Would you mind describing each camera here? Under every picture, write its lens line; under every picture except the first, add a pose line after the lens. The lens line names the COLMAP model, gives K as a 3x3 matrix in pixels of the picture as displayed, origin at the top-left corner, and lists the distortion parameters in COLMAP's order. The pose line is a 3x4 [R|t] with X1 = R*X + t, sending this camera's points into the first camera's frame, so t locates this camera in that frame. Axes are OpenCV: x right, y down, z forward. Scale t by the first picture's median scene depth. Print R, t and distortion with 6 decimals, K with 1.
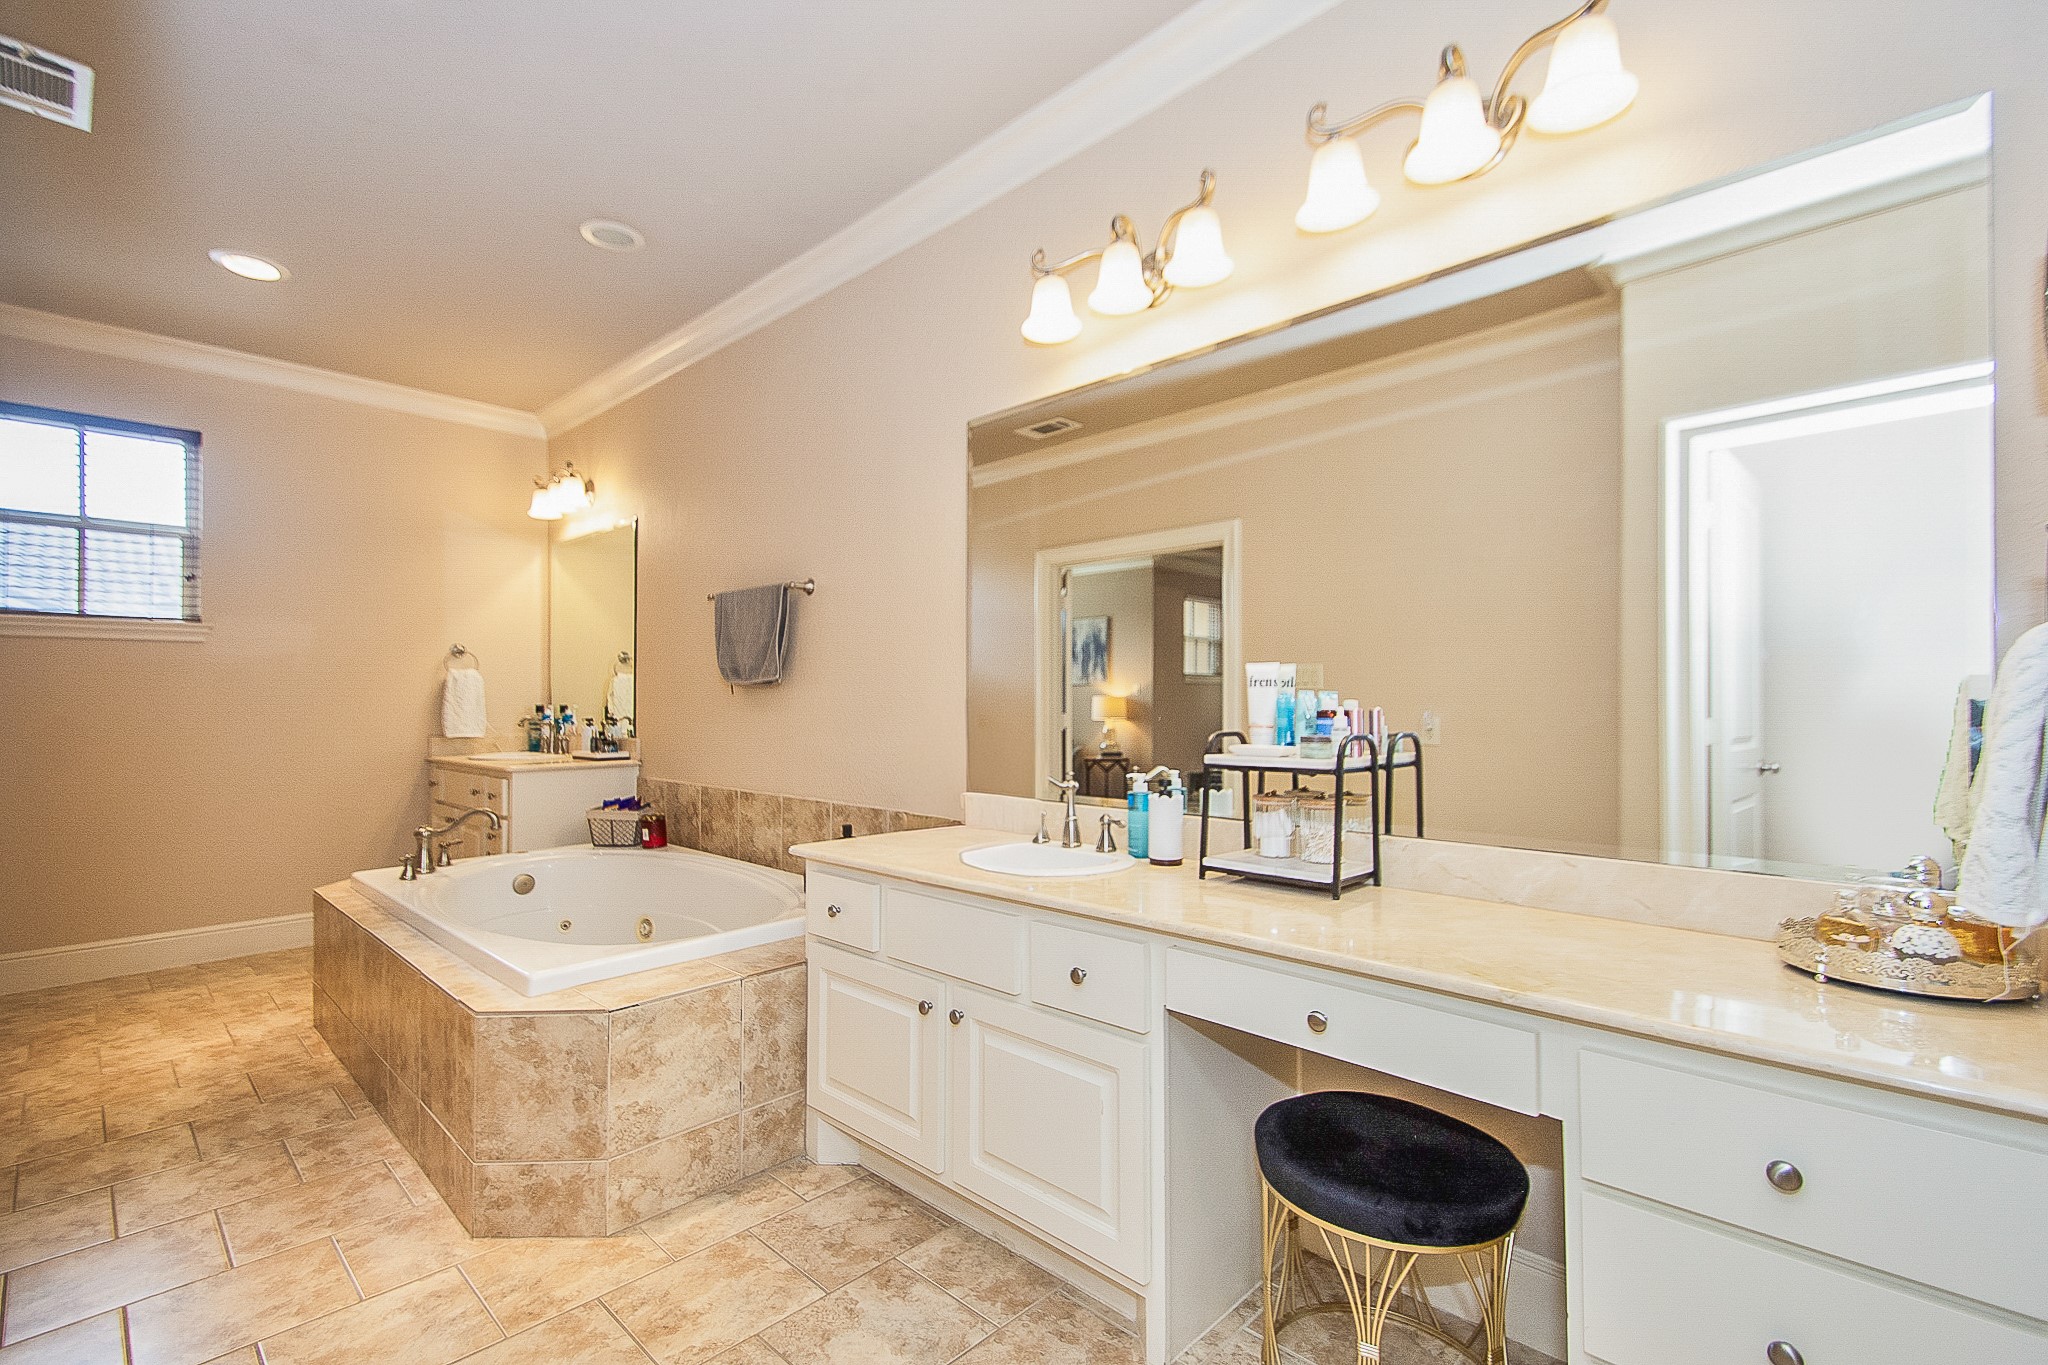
lens RADIAL K [[915.3, 0, 1036.4], [0, 915.3, 686.0], [0, 0, 1]] dist [0.028903, -0.010988]
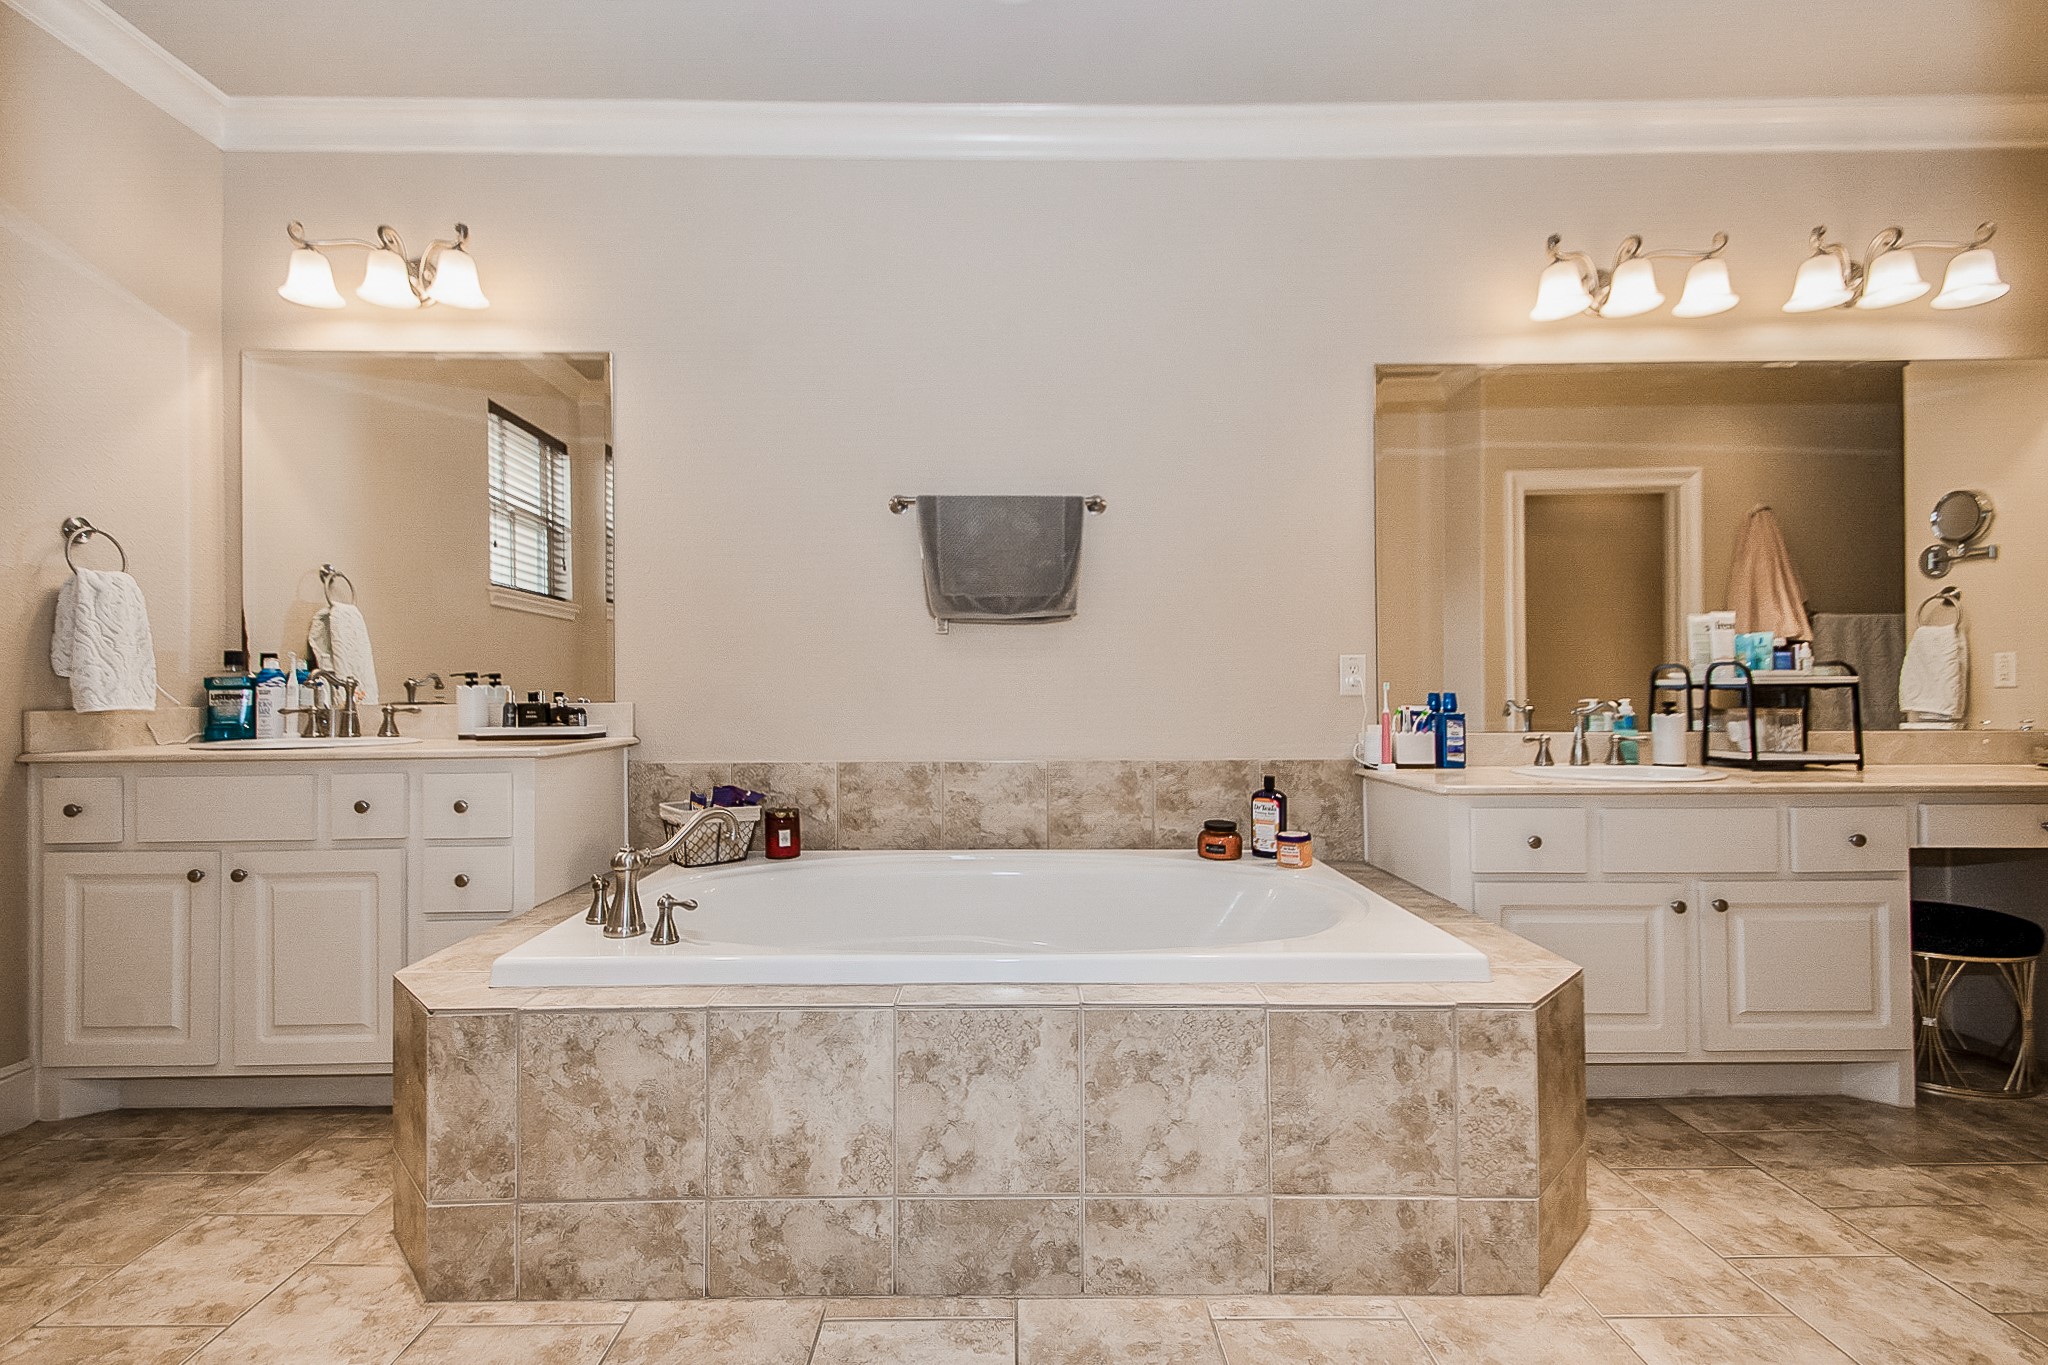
lens RADIAL K [[915.3, 0, 1024.3], [0, 915.3, 689.6], [0, 0, 1]] dist [0.028903, -0.010988]
pose [[0.712868, 0.005626, 0.701276, -0.895033], [-0.009868, 0.999949, 0.002009, 0.058774], [-0.701229, -0.008352, 0.712888, 0.465974]]
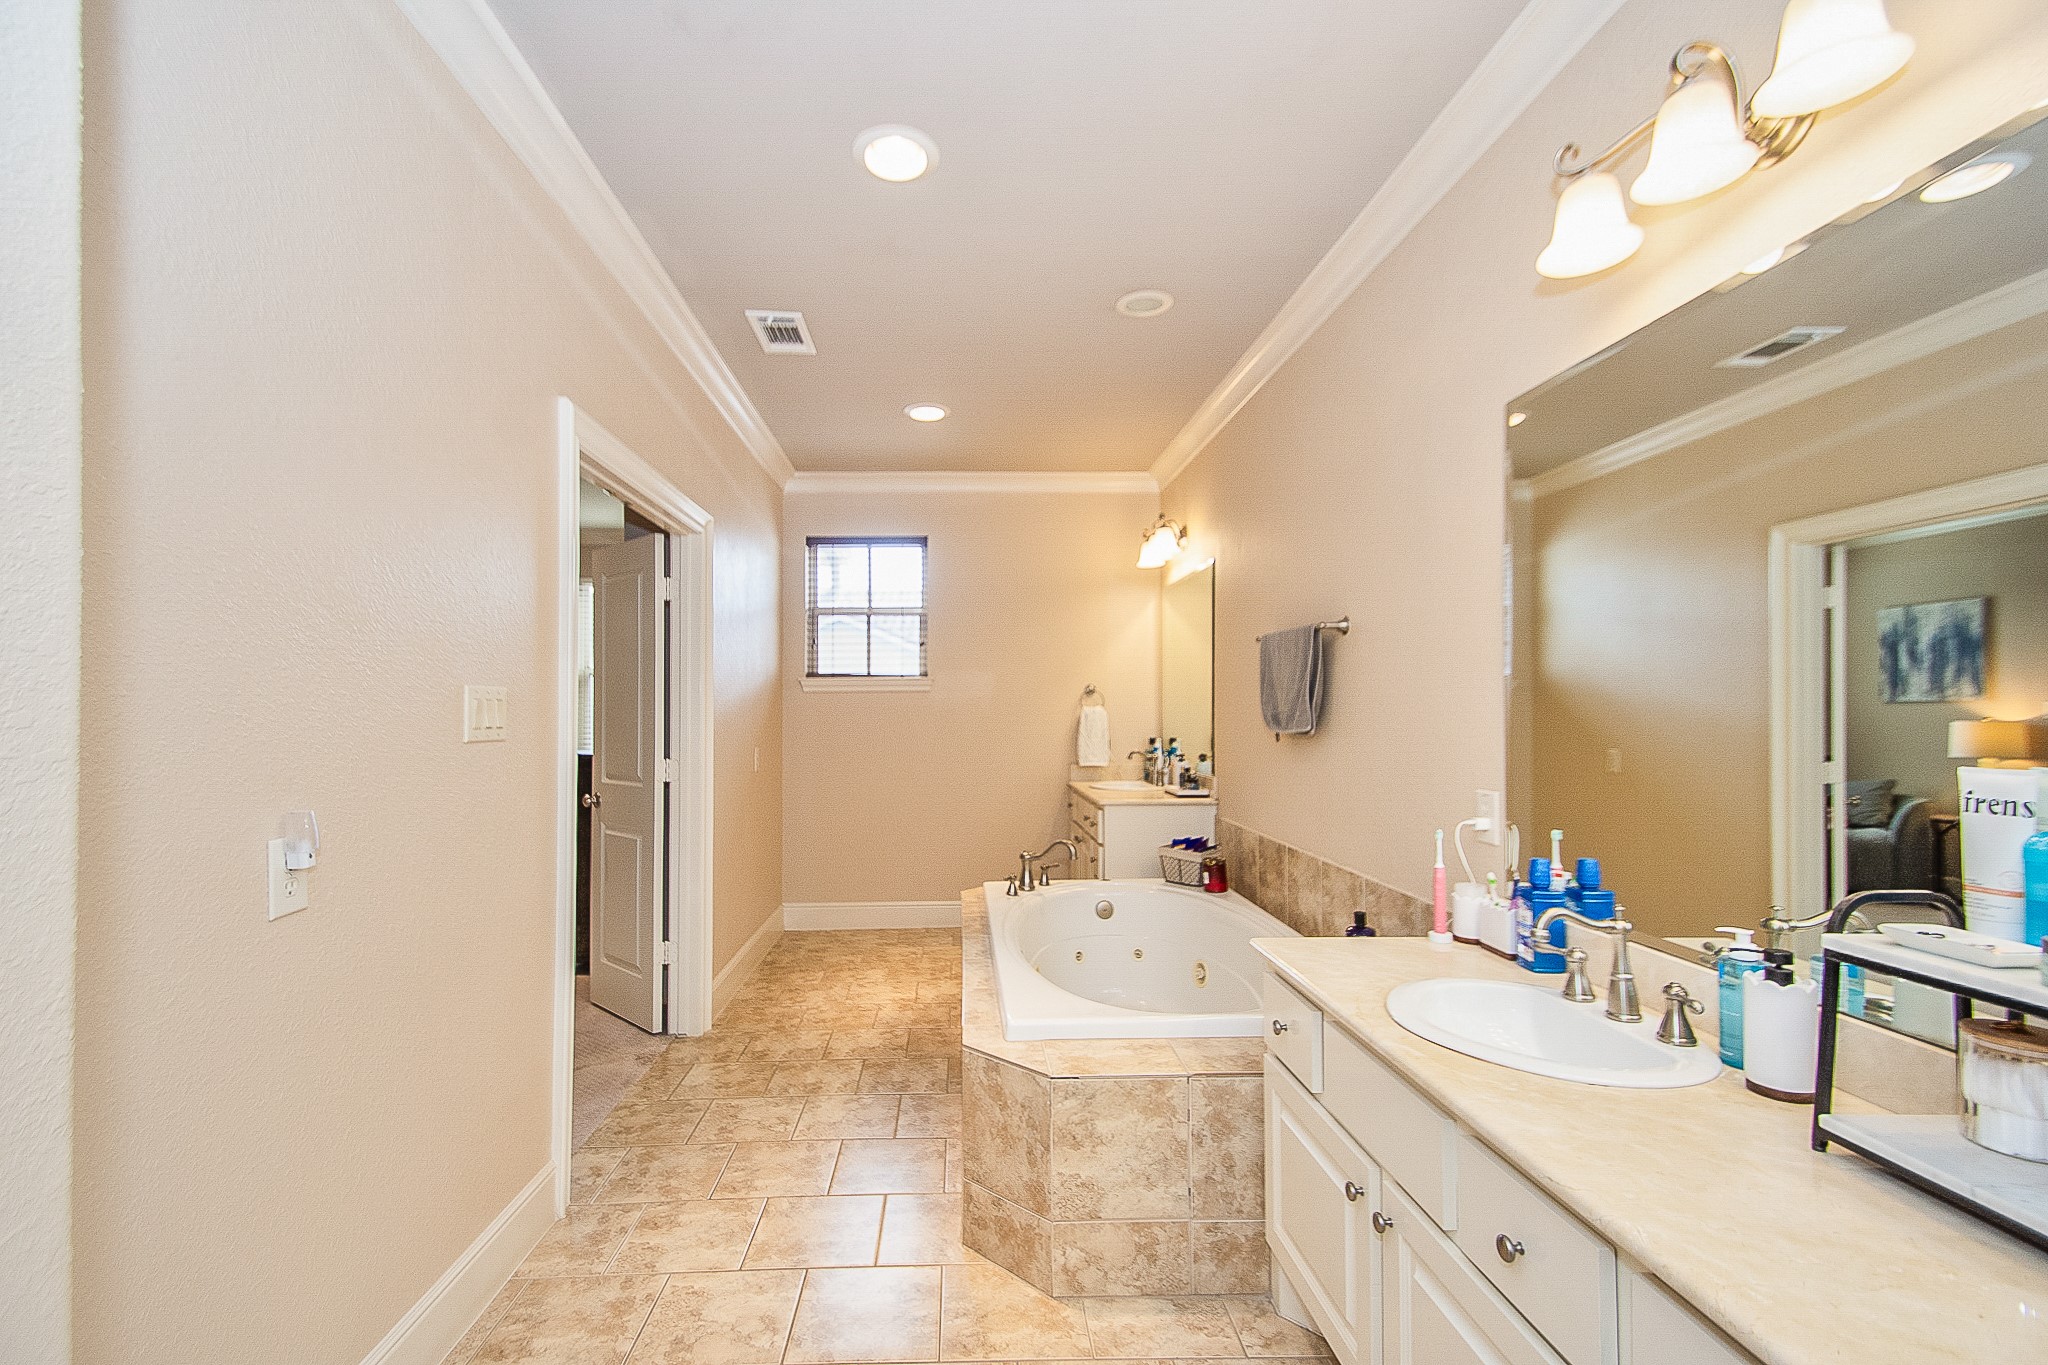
lens RADIAL K [[915.3, 0, 1010.3], [0, 915.3, 684.5], [0, 0, 1]] dist [0.028903, -0.010988]
pose [[0.702499, -0.014416, -0.711539, 0.162330], [0.015555, 0.999867, -0.004901, -0.055359], [0.711515, -0.007625, 0.702629, 0.163611]]
